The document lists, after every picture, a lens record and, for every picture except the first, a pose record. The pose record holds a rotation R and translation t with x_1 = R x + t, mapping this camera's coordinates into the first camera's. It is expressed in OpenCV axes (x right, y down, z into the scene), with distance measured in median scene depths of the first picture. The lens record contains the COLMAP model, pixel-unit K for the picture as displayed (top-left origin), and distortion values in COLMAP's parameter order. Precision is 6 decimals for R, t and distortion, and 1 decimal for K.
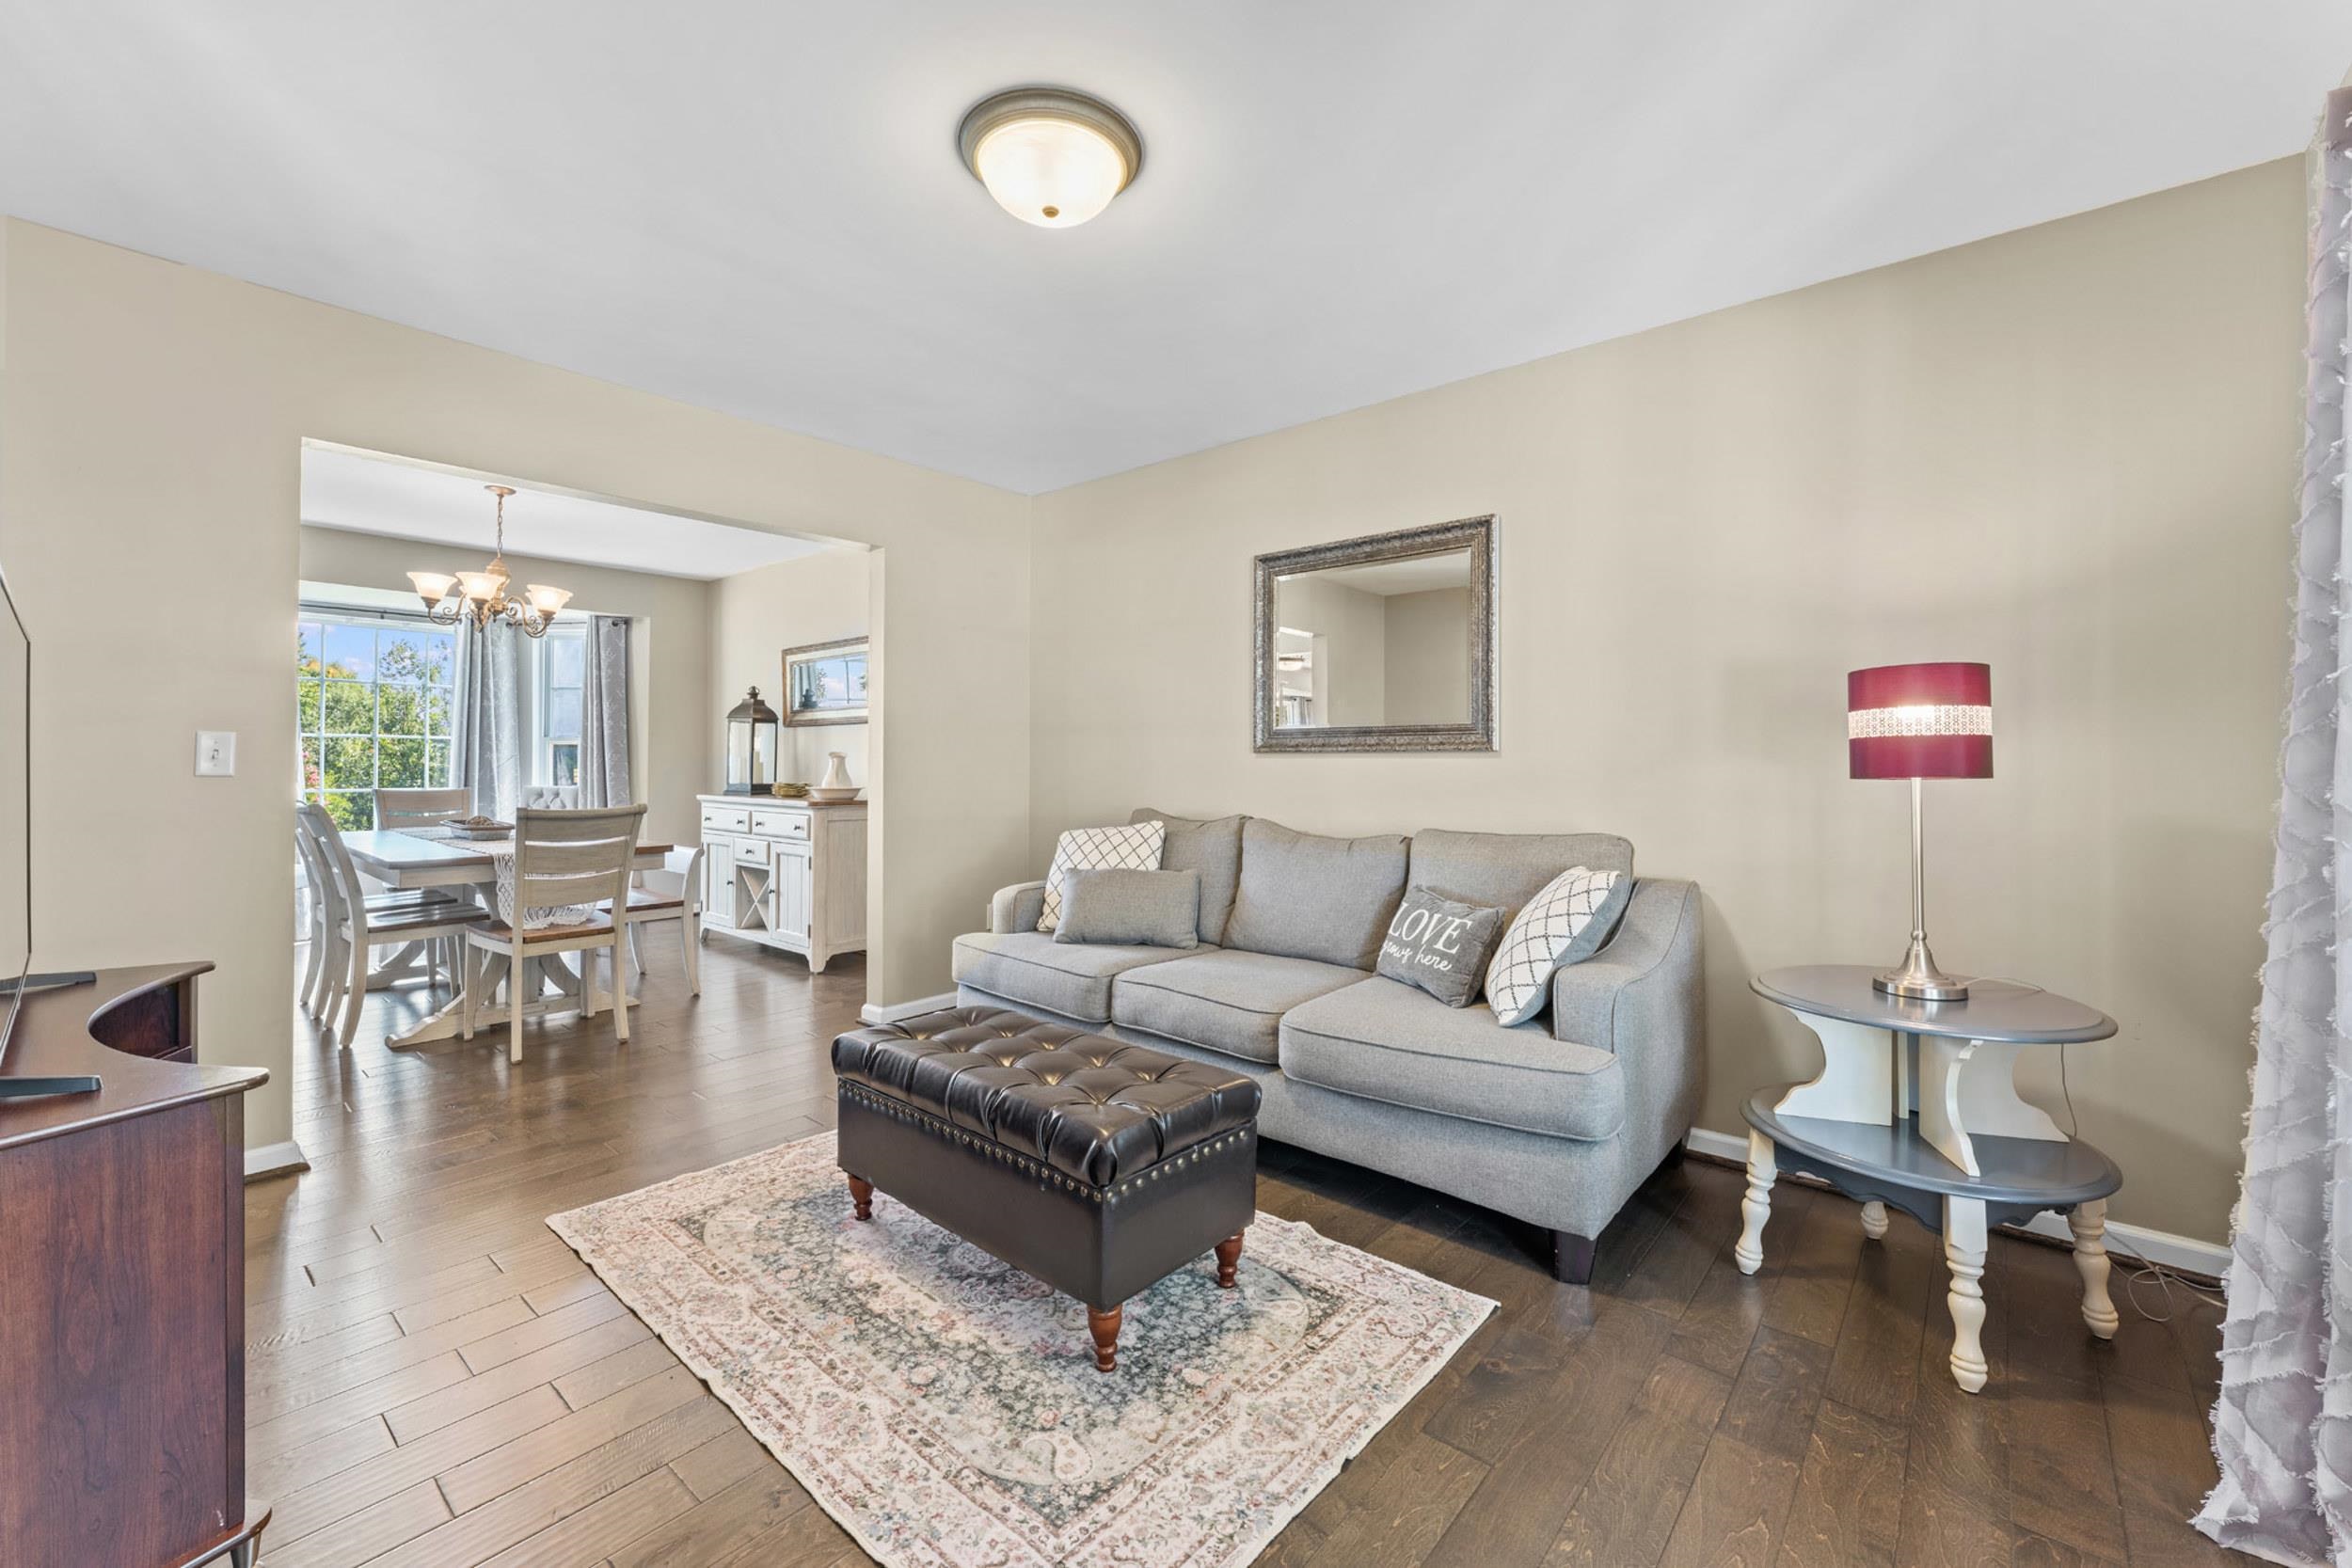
lens RADIAL K [[962.4, 0, 1187.1], [0, 962.4, 767.8], [0, 0, 1]] dist [-0.003155, -0.000452]
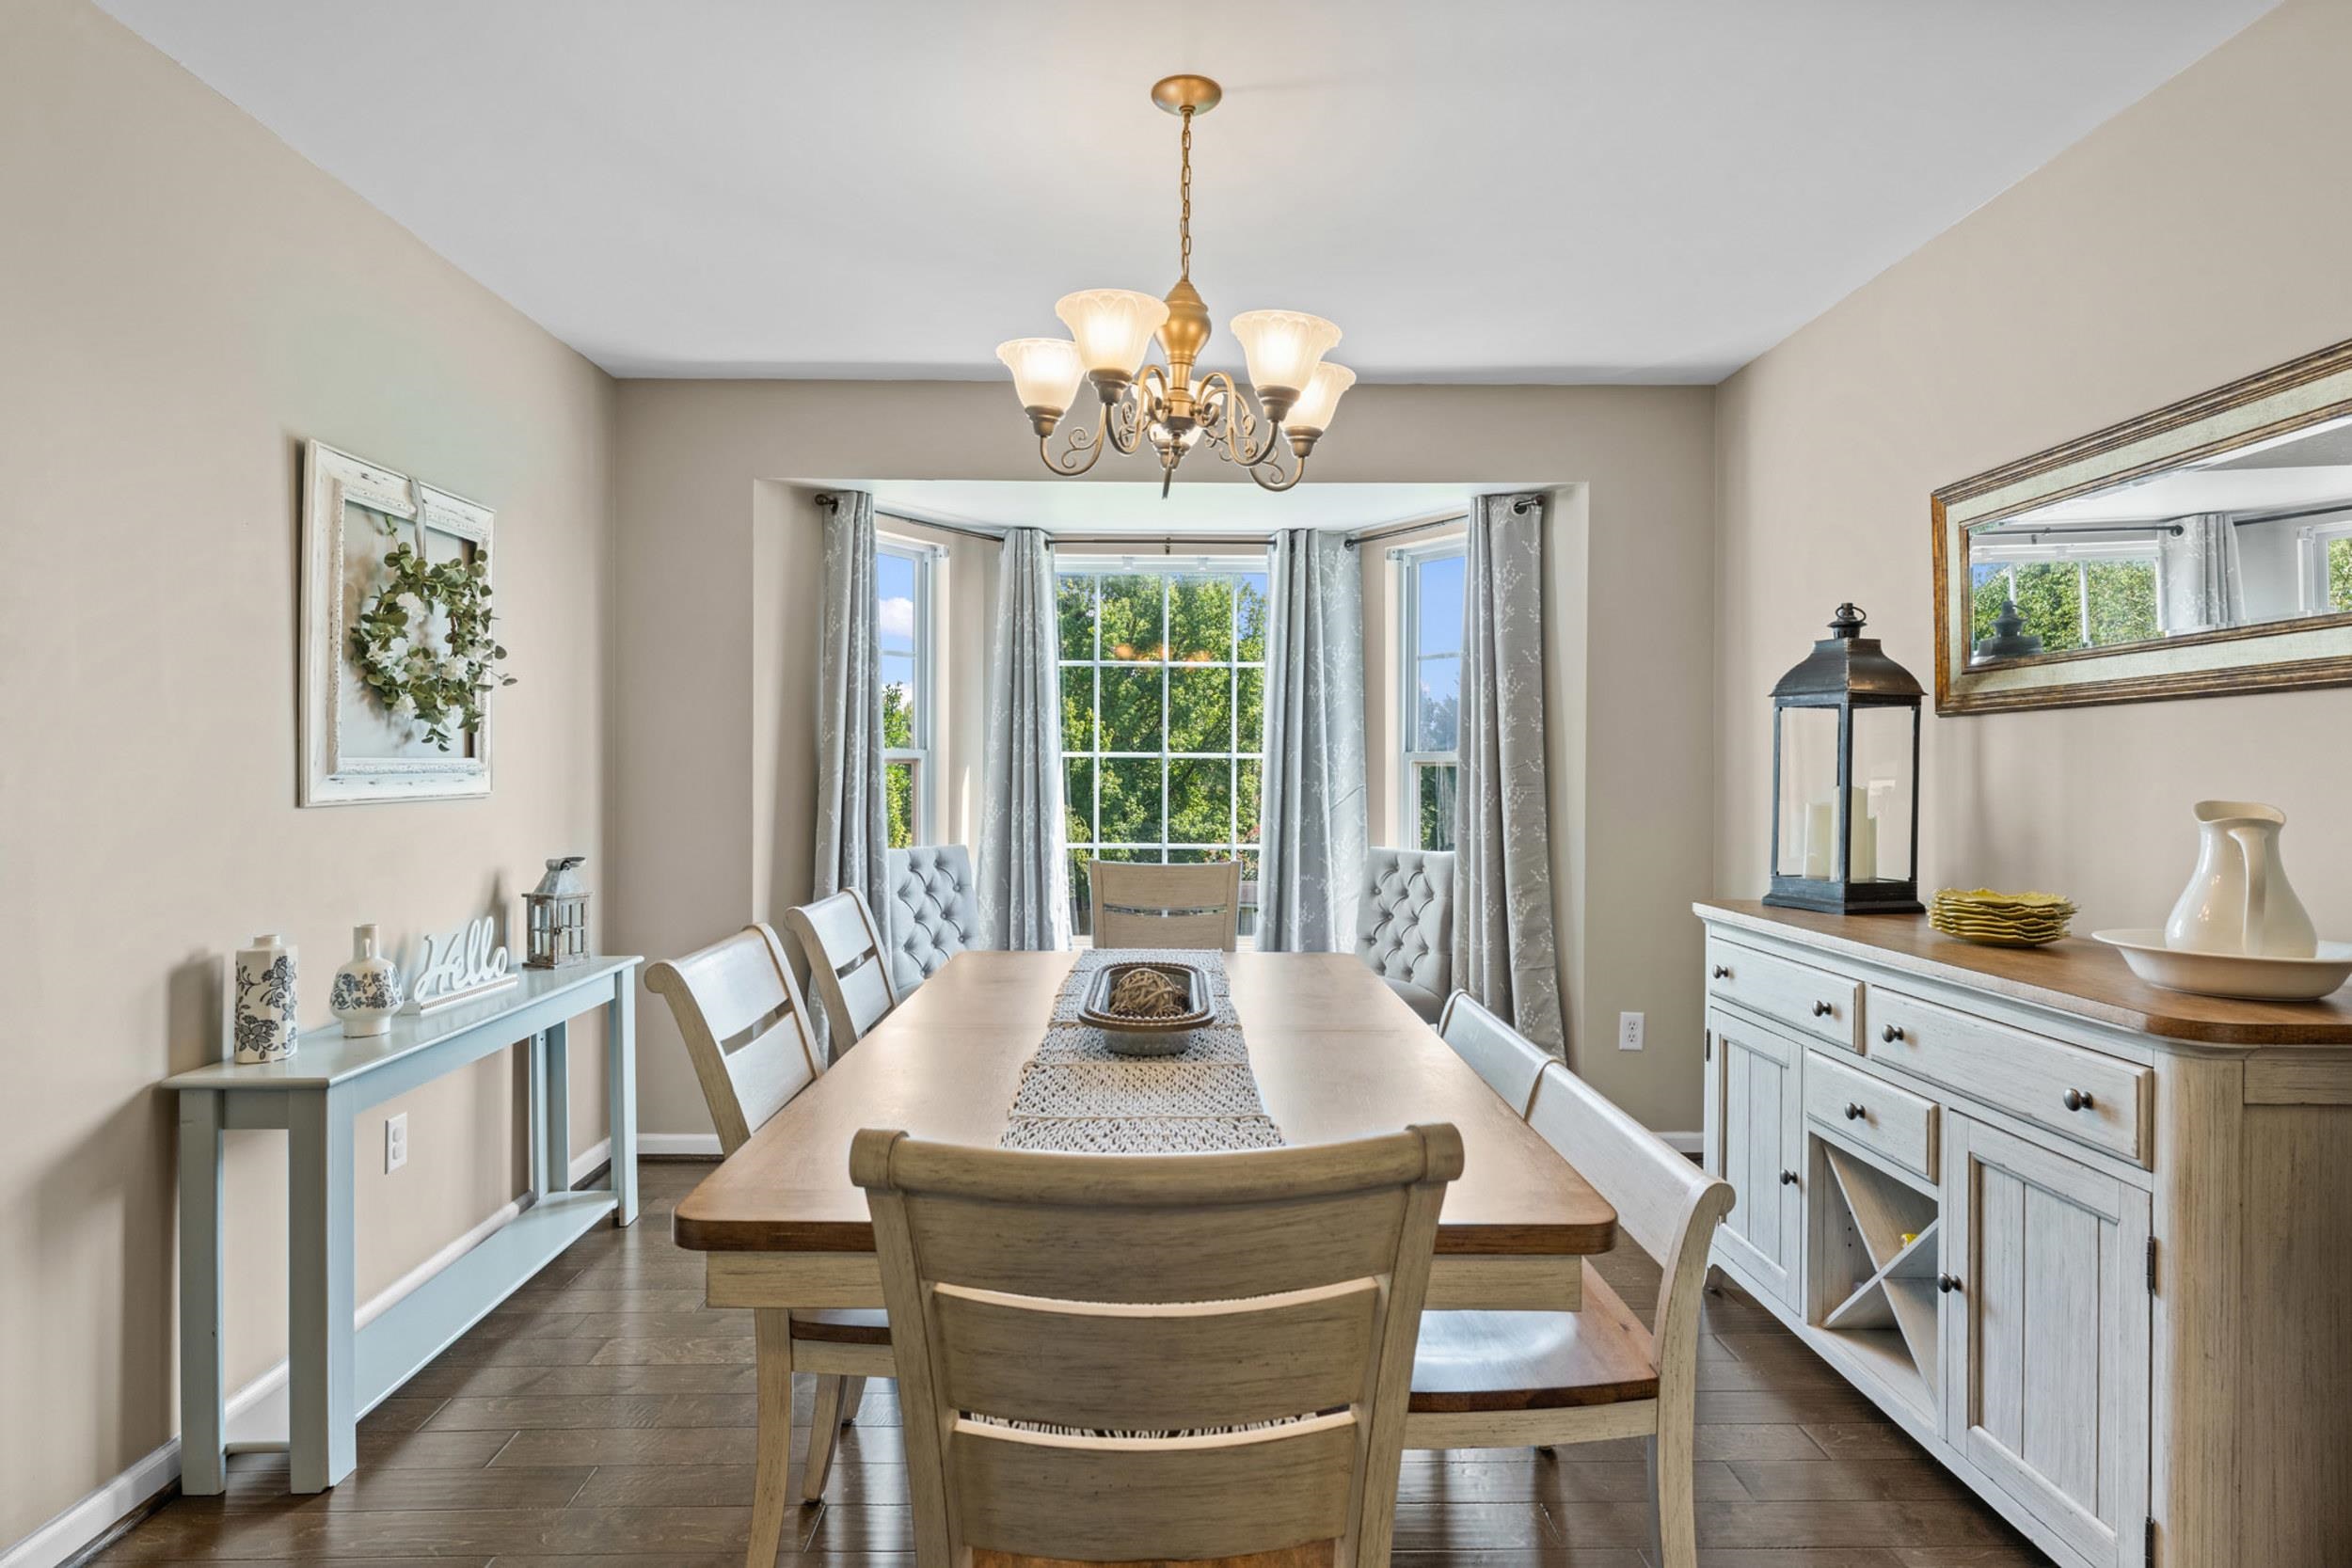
lens RADIAL K [[1302.5, 0, 1177.2], [0, 1302.5, 775.8], [0, 0, 1]] dist [-0.000046, 0.001552]
pose [[0.671393, -0.001442, -0.741100, -0.262077], [0.002491, 0.999997, 0.000311, -0.022409], [0.741098, -0.002054, 0.671394, 0.496650]]
